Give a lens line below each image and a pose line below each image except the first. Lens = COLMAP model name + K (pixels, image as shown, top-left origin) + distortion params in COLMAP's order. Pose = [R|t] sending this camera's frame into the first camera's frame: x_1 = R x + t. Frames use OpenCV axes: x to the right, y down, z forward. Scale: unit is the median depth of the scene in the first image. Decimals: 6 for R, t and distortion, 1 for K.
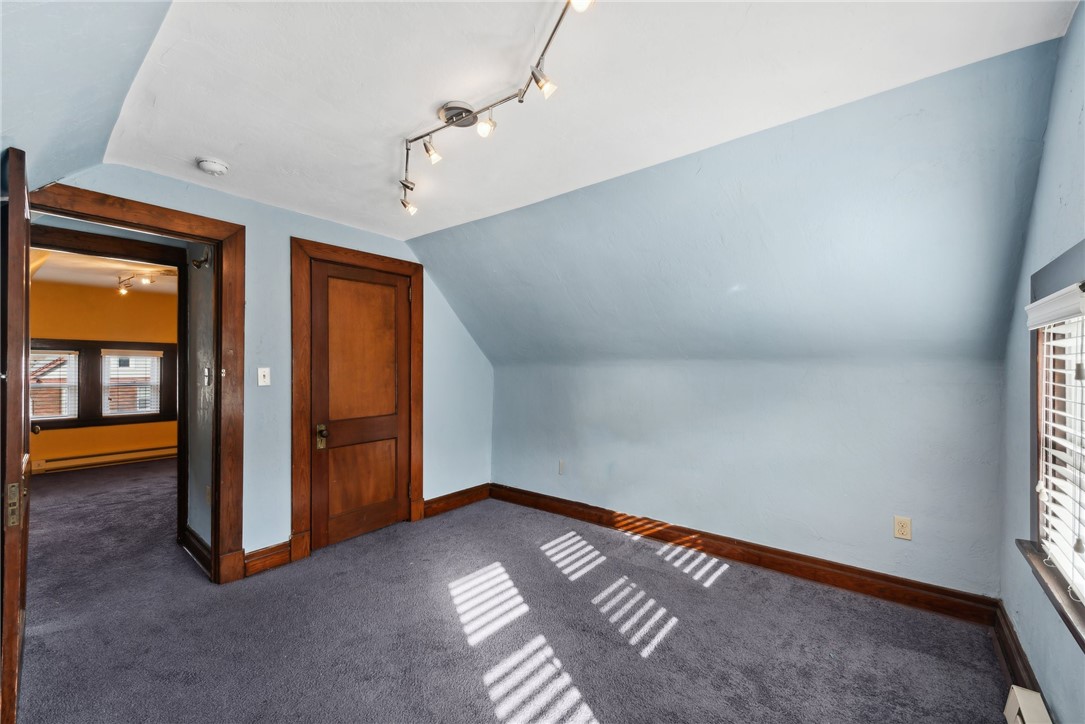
lens RADIAL K [[431.0, 0, 546.8], [0, 431.0, 366.1], [0, 0, 1]] dist [0.011776, -0.000119]
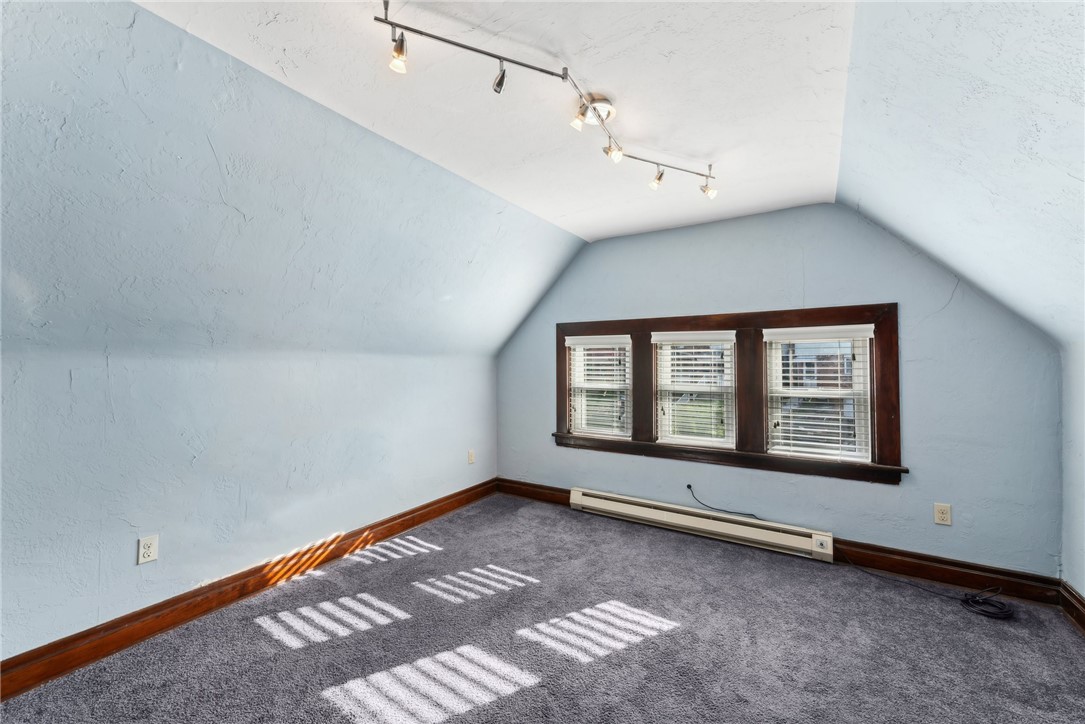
lens RADIAL K [[431.0, 0, 539.2], [0, 431.0, 361.3], [0, 0, 1]] dist [0.011776, -0.000119]
pose [[-0.104644, 0.006127, 0.994491, -0.773199], [-0.002775, 0.999975, -0.006453, 0.010445], [-0.994506, -0.003435, -0.104625, 0.814556]]
